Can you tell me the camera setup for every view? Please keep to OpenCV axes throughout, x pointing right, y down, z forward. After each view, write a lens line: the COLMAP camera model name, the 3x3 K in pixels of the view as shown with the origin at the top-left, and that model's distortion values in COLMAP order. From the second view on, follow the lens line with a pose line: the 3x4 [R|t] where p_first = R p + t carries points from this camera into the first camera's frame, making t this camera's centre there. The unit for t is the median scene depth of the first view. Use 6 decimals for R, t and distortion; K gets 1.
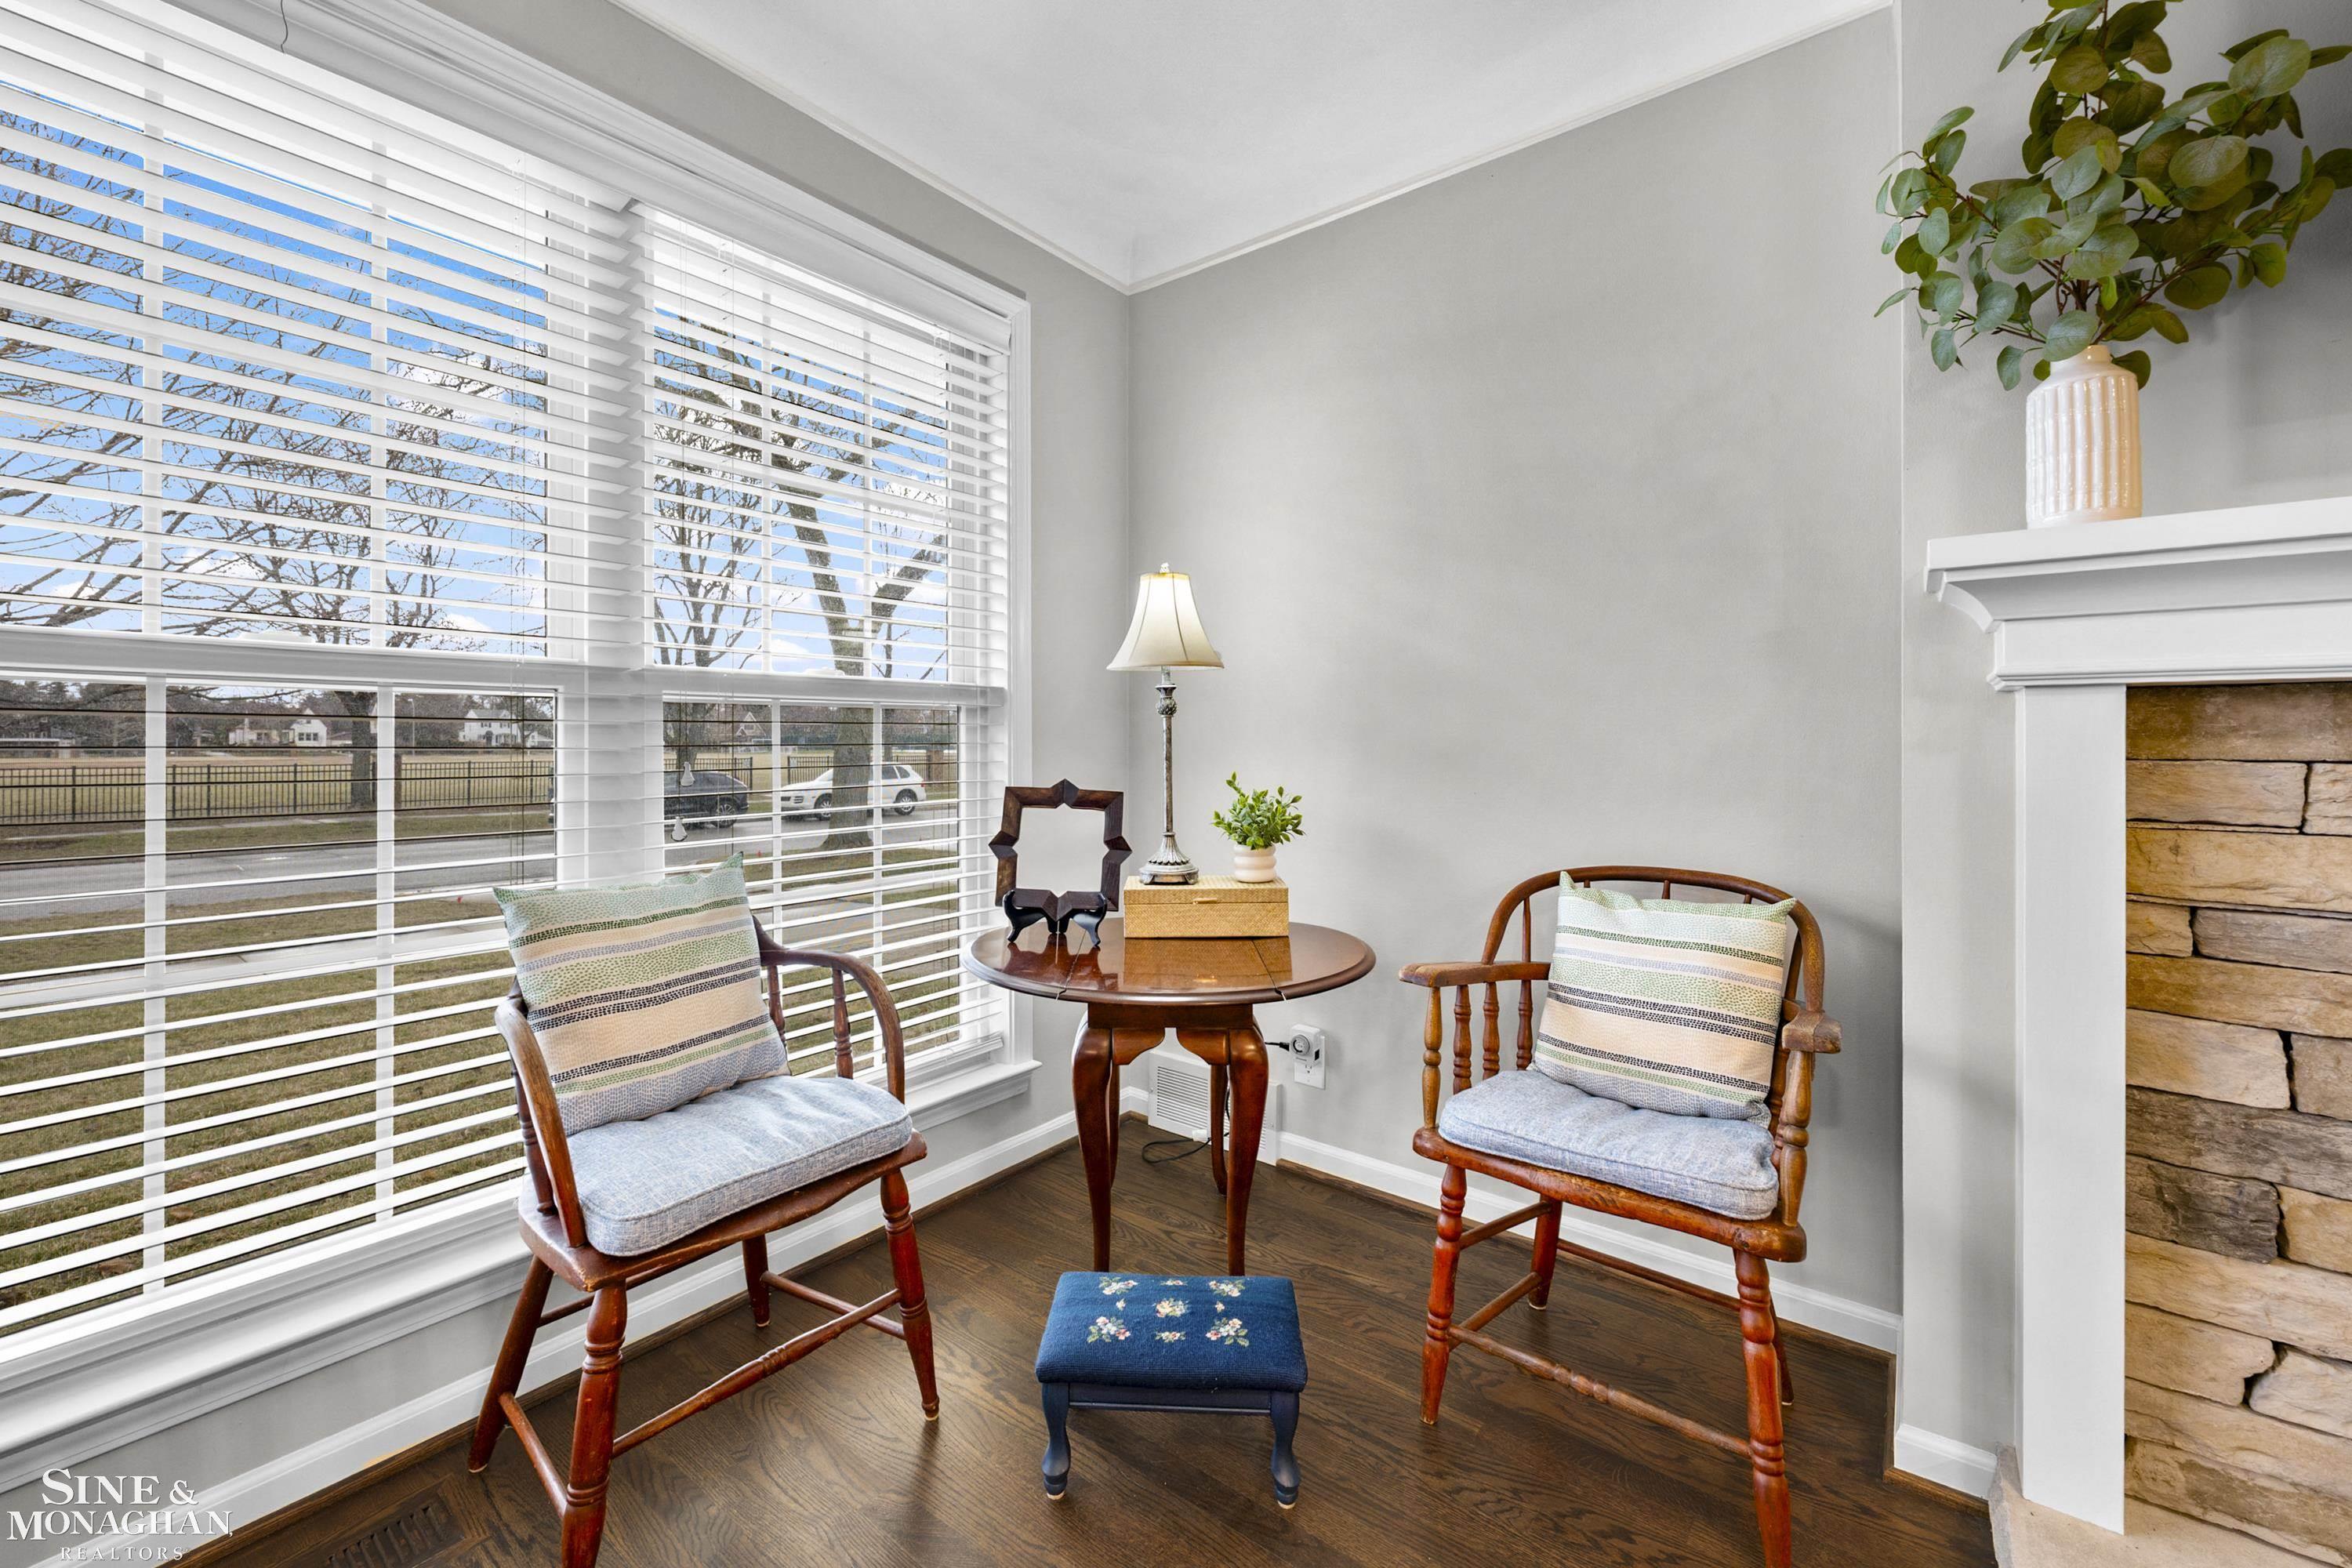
lens RADIAL K [[953.9, 0, 1161.6], [0, 953.9, 740.4], [0, 0, 1]] dist [-0.002379, -0.000199]
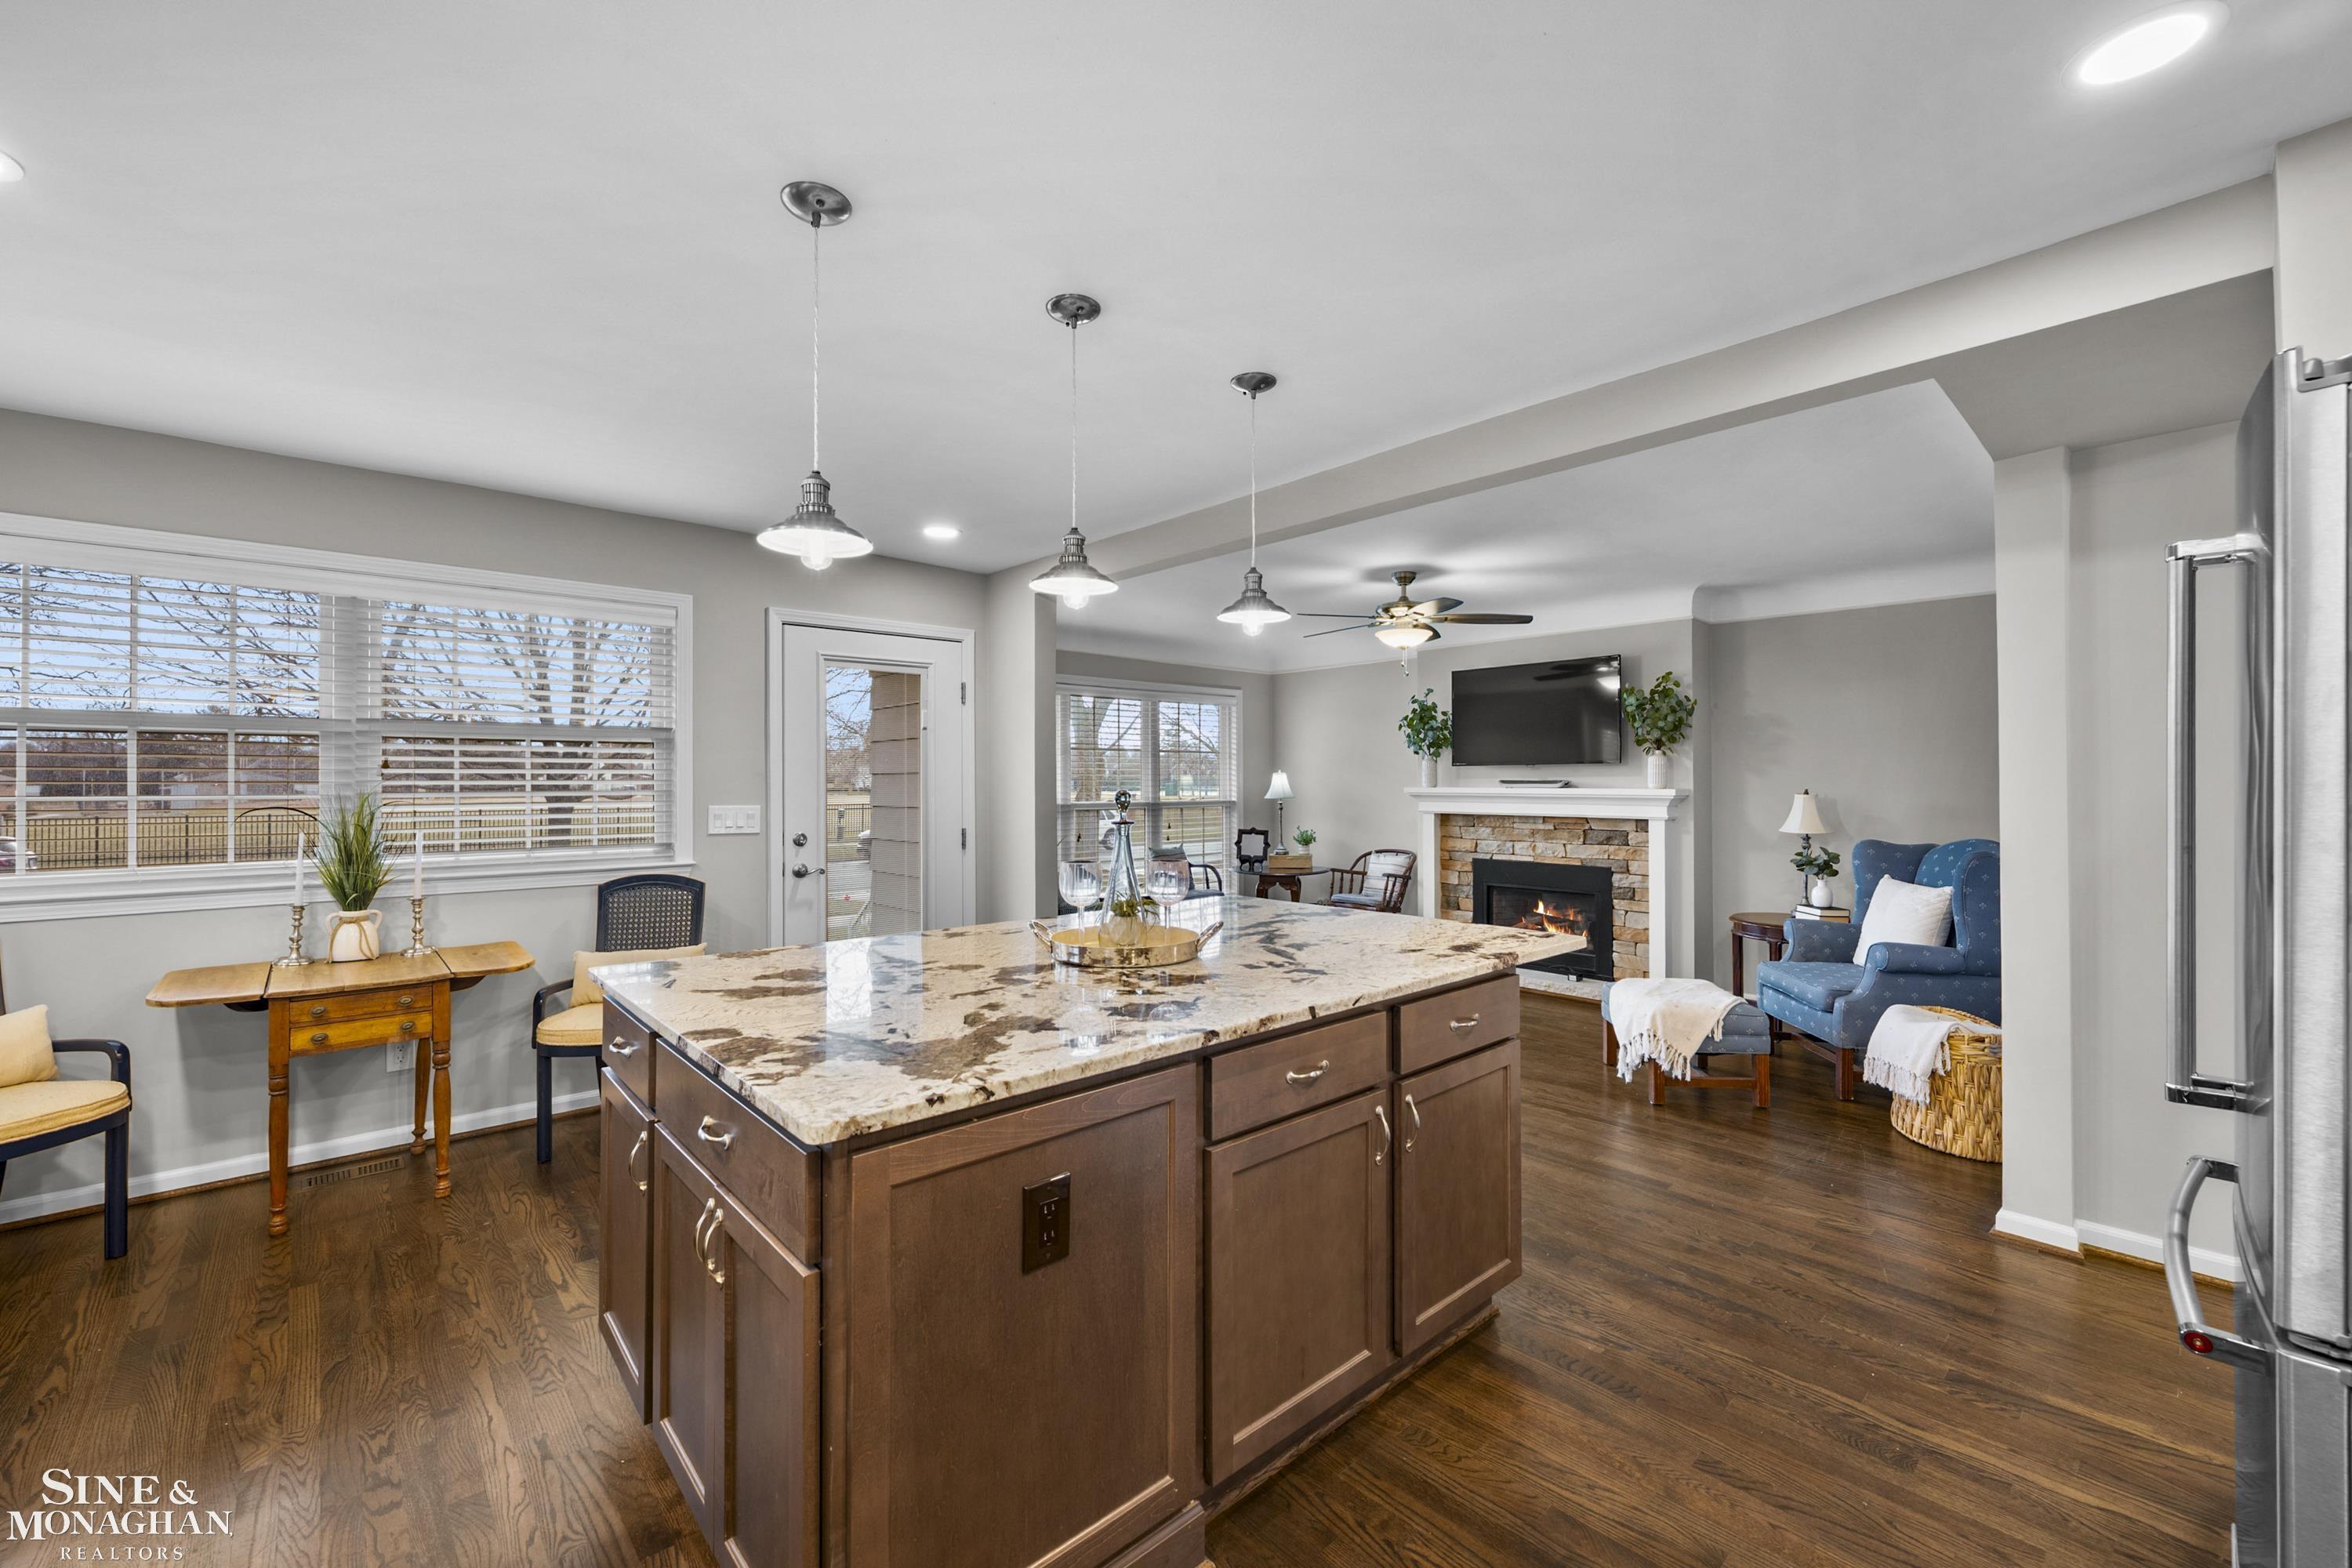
lens RADIAL K [[950.4, 0, 1171.4], [0, 950.4, 777.3], [0, 0, 1]] dist [-0.001331, -0.000098]
pose [[0.985506, -0.003337, -0.169606, 0.248205], [0.002736, 0.999989, -0.003779, -0.162901], [0.169616, 0.003260, 0.985505, -3.151044]]
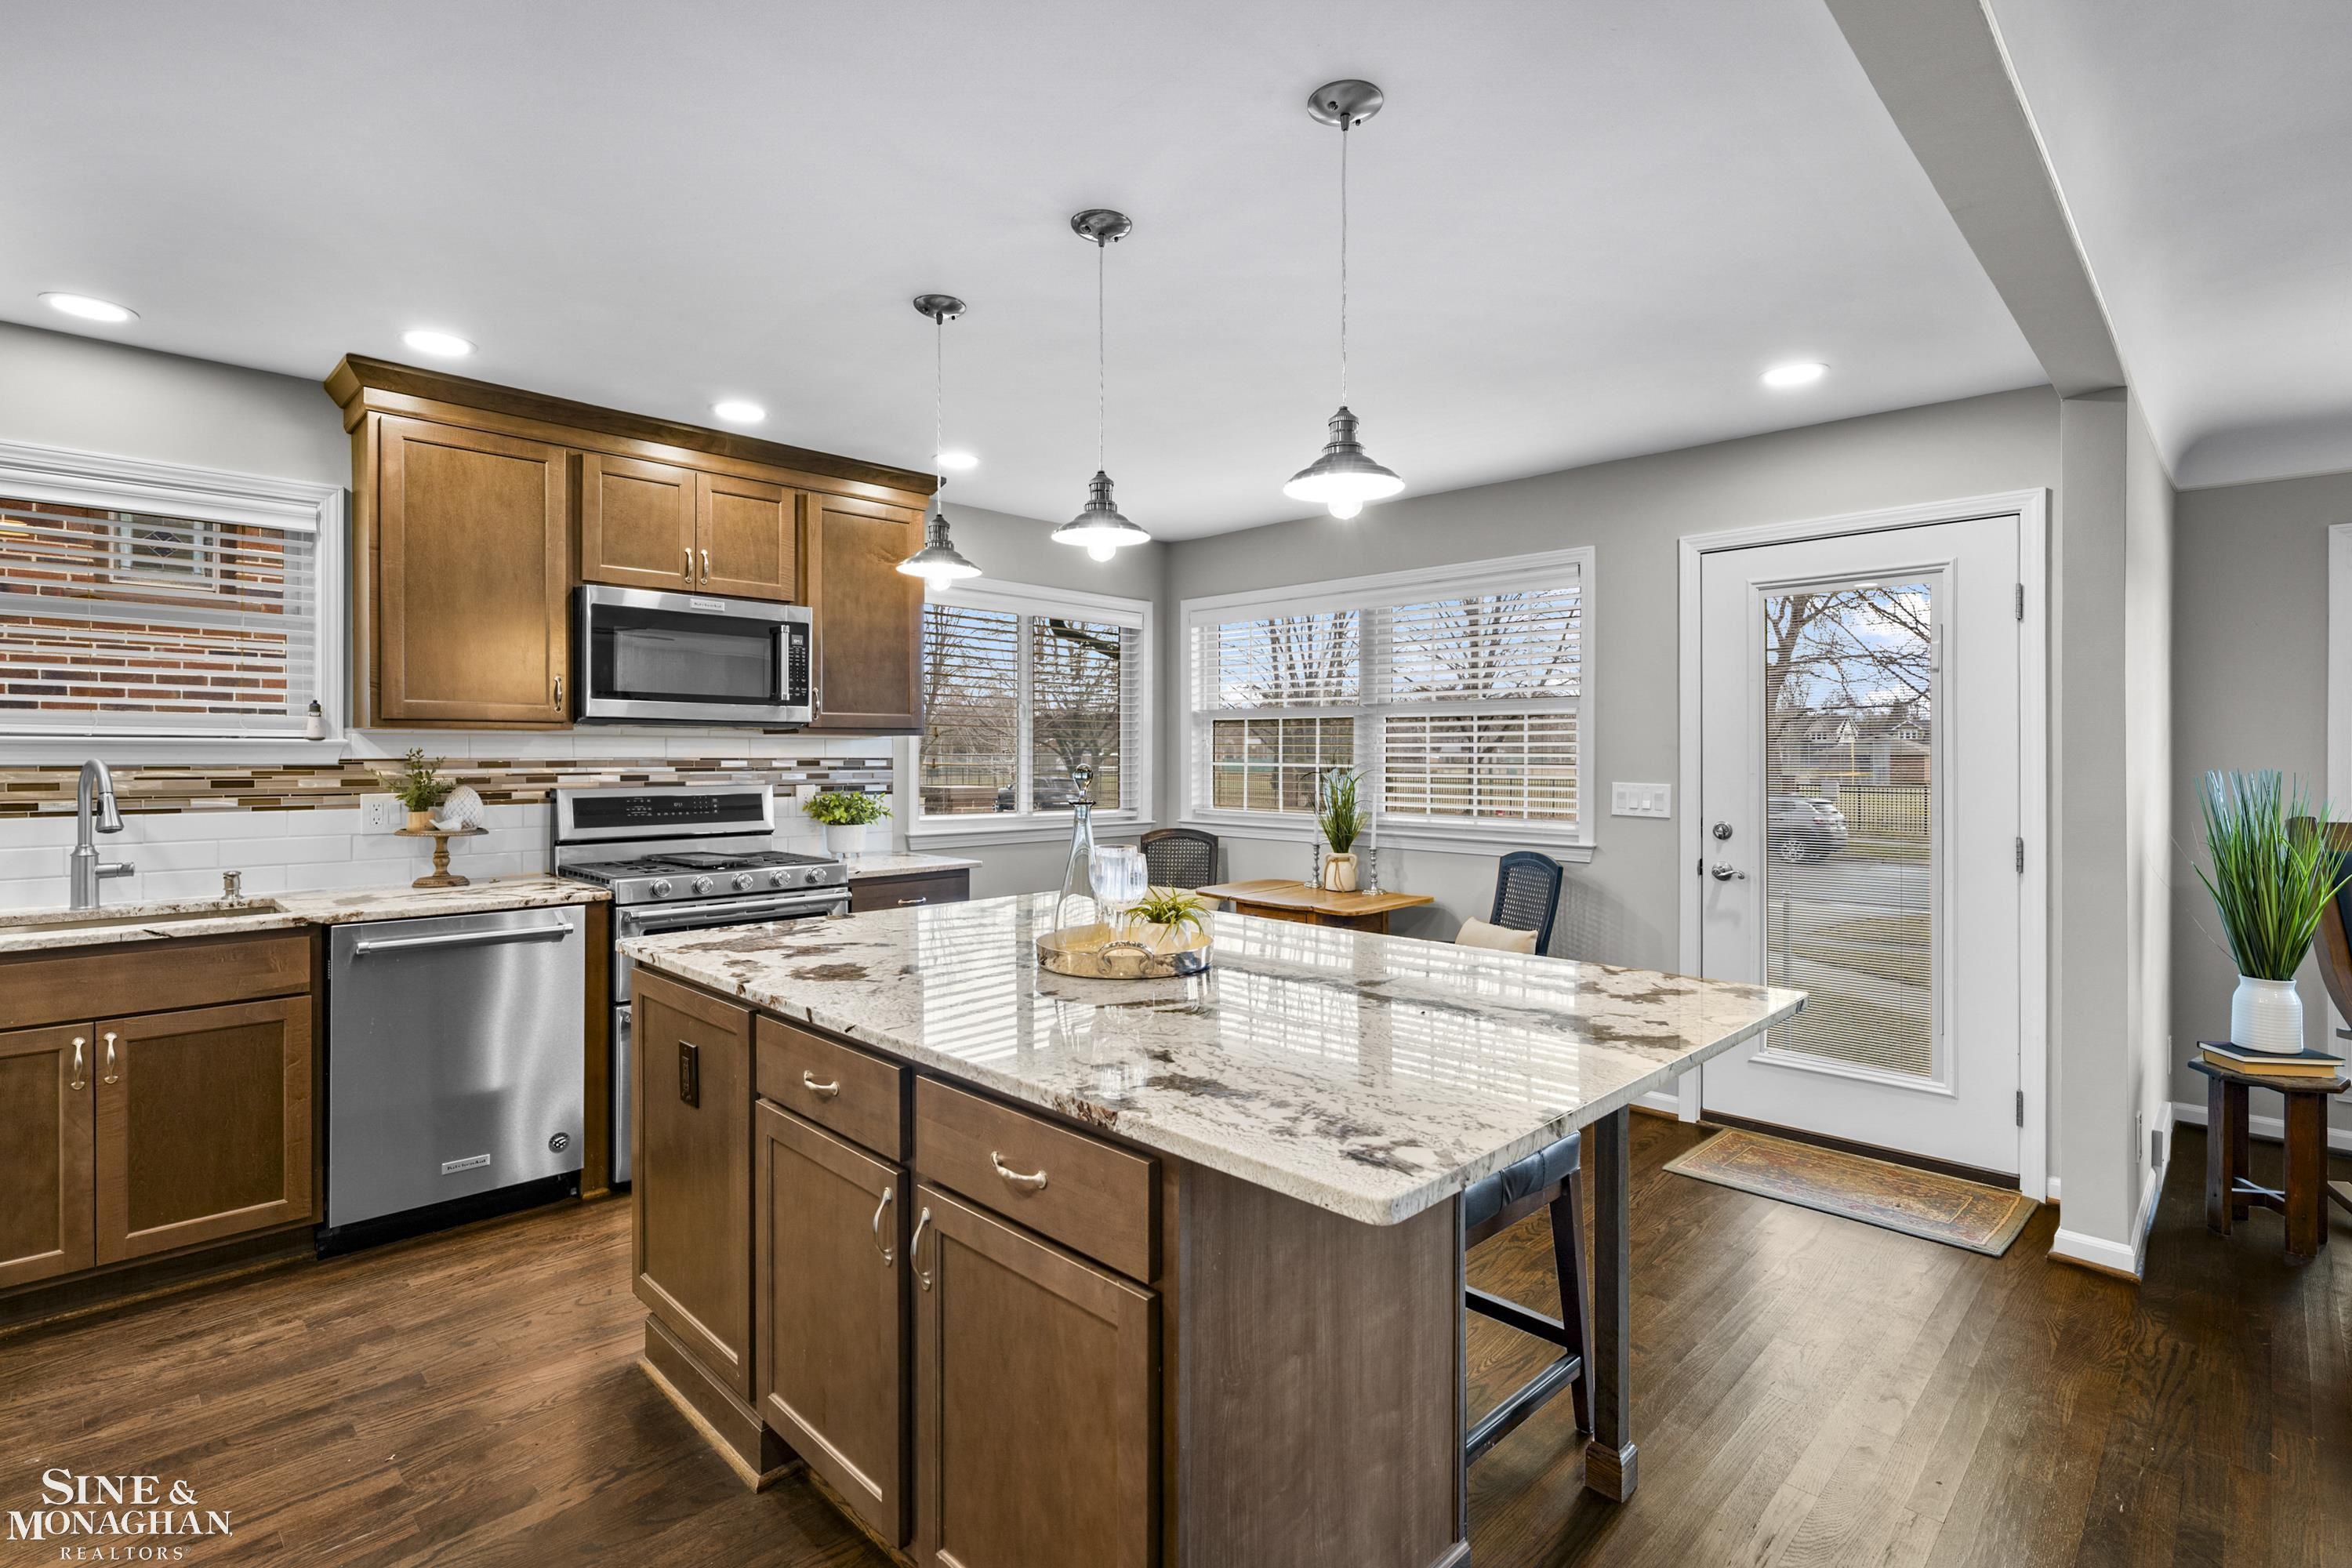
lens RADIAL K [[1111.7, 0, 1175.4], [0, 1111.7, 758.0], [0, 0, 1]] dist [-0.009303, 0.000329]
pose [[-0.112963, 0.002152, -0.993597, 1.165355], [-0.001602, 0.999996, 0.002348, -0.161664], [0.993598, 0.001857, -0.112960, -1.758596]]
